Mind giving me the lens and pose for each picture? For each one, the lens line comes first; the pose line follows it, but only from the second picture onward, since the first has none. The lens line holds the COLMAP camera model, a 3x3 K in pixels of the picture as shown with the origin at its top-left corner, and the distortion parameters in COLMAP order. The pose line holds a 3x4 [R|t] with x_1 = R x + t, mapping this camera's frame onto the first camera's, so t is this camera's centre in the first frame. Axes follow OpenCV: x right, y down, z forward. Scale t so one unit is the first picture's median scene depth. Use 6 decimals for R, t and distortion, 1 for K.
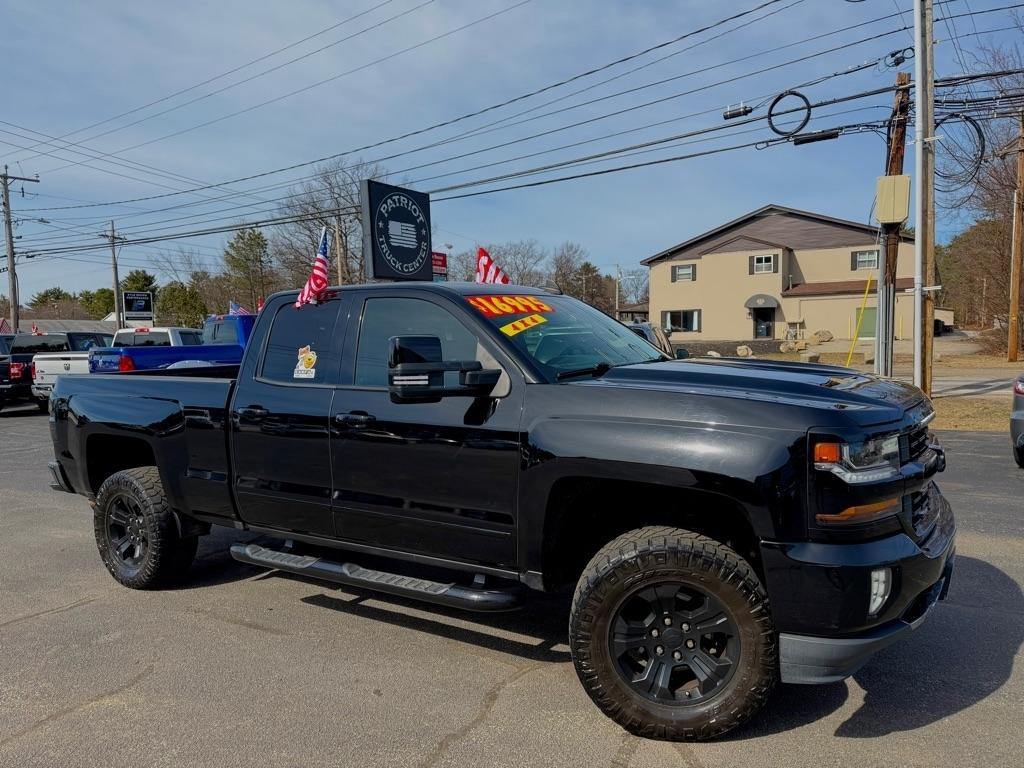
lens RADIAL K [[714.6, 0, 511.6], [0, 714.6, 398.9], [0, 0, 1]] dist [0.070819, -0.079246]
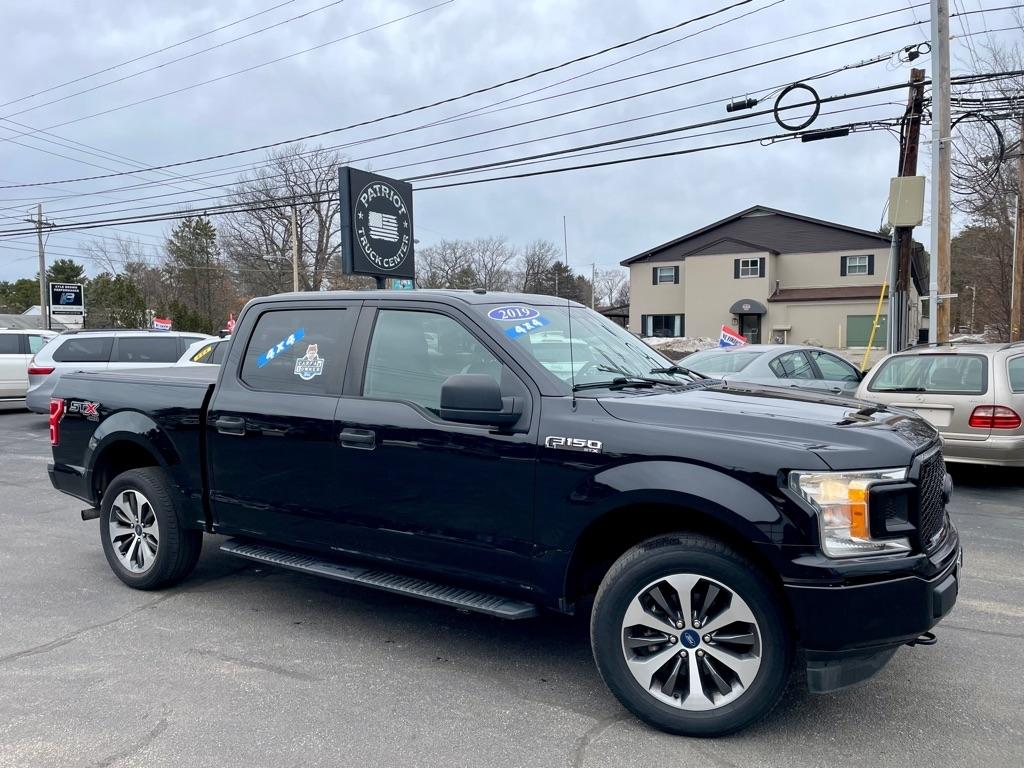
lens RADIAL K [[766.5, 0, 511.7], [0, 766.5, 386.8], [0, 0, 1]] dist [0.092909, -0.103510]
pose [[0.998750, 0.013008, 0.048271, -0.014923], [-0.011772, 0.999598, -0.025785, -0.000630], [-0.048587, 0.025185, 0.998501, 0.006976]]
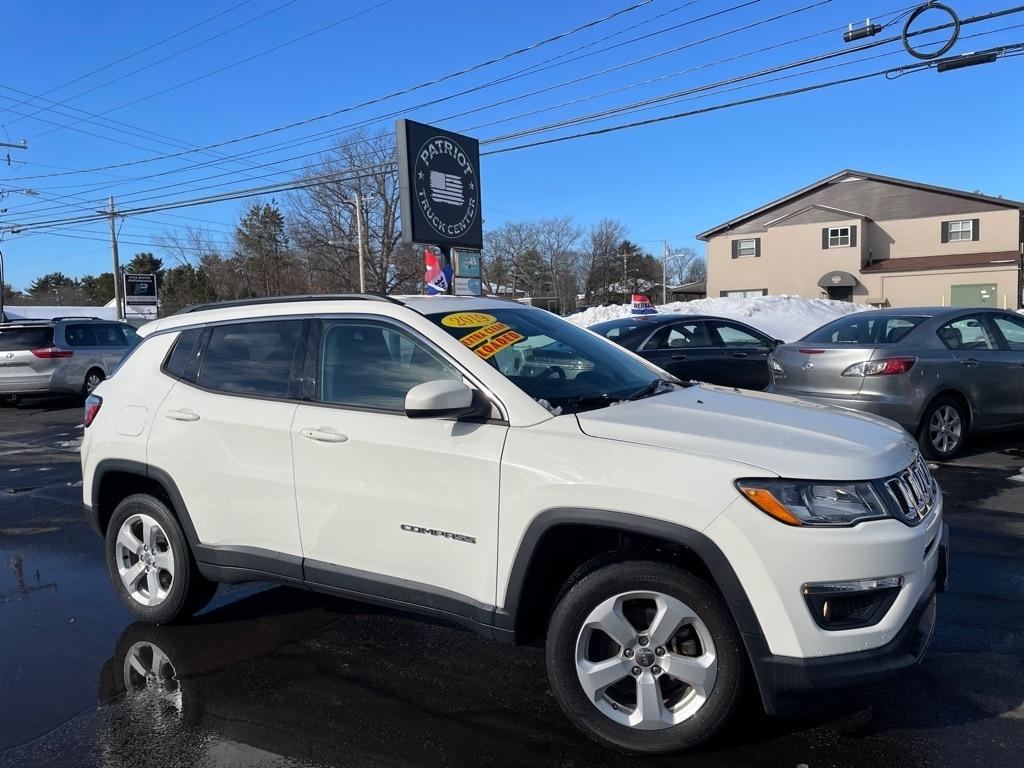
lens RADIAL K [[769.0, 0, 517.8], [0, 769.0, 380.2], [0, 0, 1]] dist [0.081831, -0.086252]
pose [[0.999523, -0.002329, -0.030806, -0.020733], [0.001942, 0.999919, -0.012590, -0.001312], [0.030833, 0.012524, 0.999446, 0.062637]]
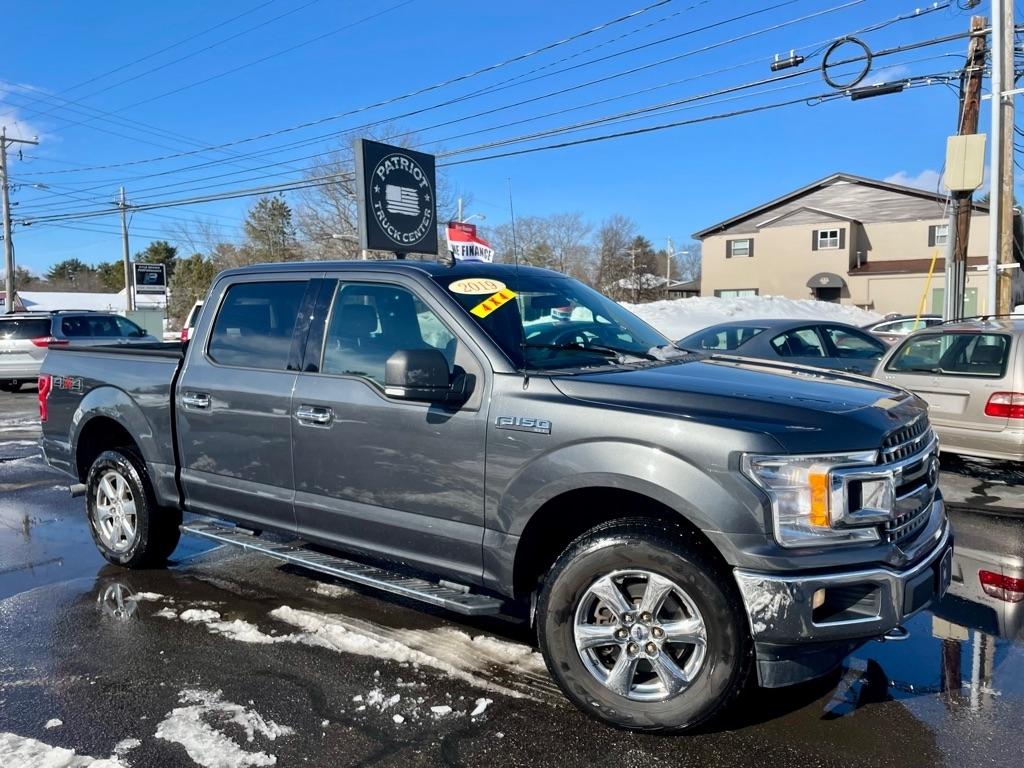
lens RADIAL K [[771.4, 0, 522.2], [0, 771.4, 382.0], [0, 0, 1]] dist [0.074578, -0.079937]
pose [[0.998961, 0.015429, -0.042886, 0.018856], [-0.015505, 0.999879, -0.001457, -0.001866], [0.042858, 0.002120, 0.999079, 0.019665]]
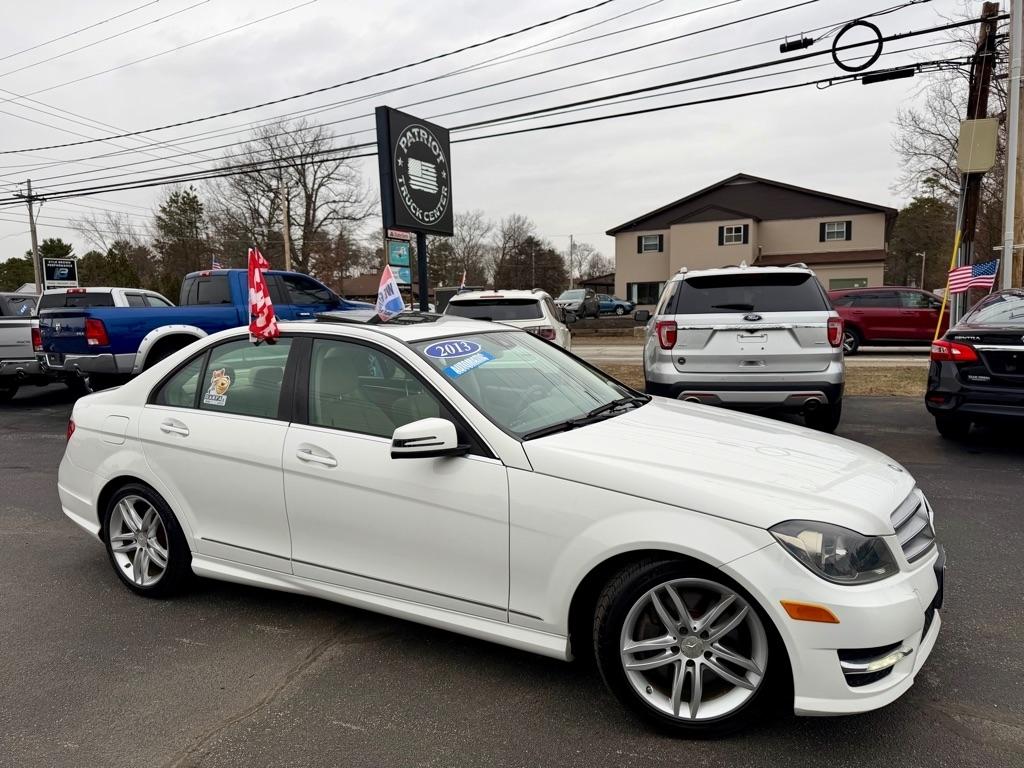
lens RADIAL K [[715.3, 0, 512.1], [0, 715.3, 404.1], [0, 0, 1]] dist [0.063231, -0.077498]
pose [[0.996198, -0.008823, 0.086670, -0.055392], [0.005242, 0.999127, 0.041457, 0.000917], [-0.086960, -0.040845, 0.995374, 0.066109]]
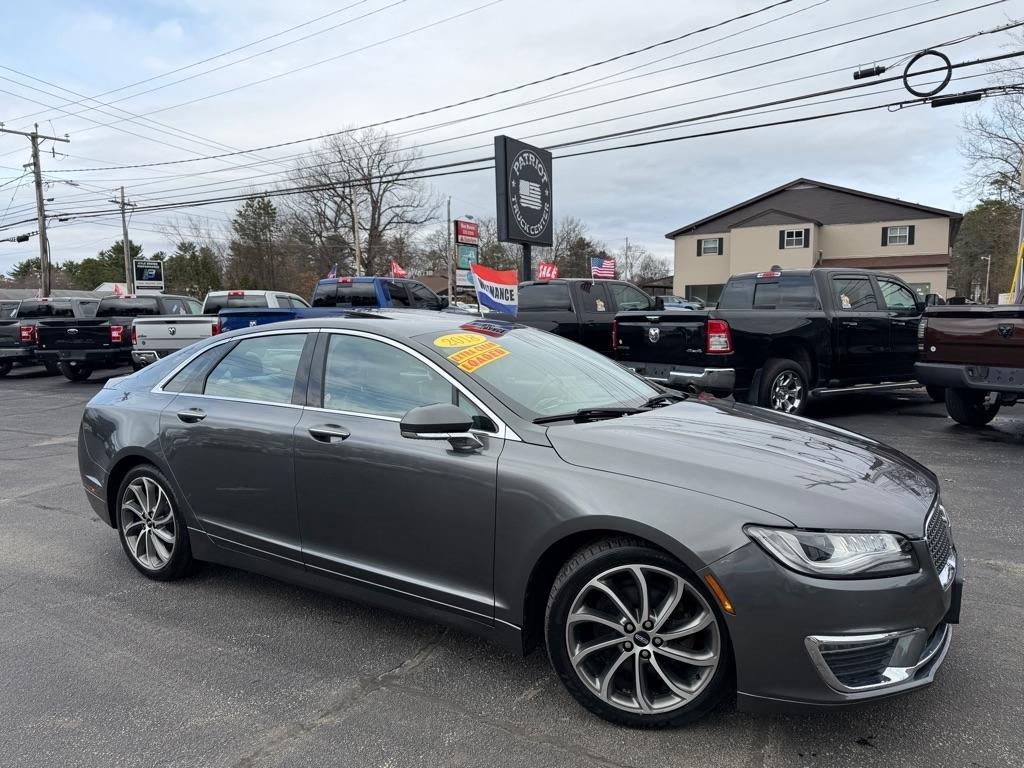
lens RADIAL K [[715.3, 0, 512.1], [0, 715.3, 404.1], [0, 0, 1]] dist [0.063231, -0.077498]
pose [[0.999723, 0.006915, 0.022492, -0.087952], [-0.007811, 0.999170, 0.039973, 0.004688], [-0.022197, -0.040137, 0.998948, 0.017232]]
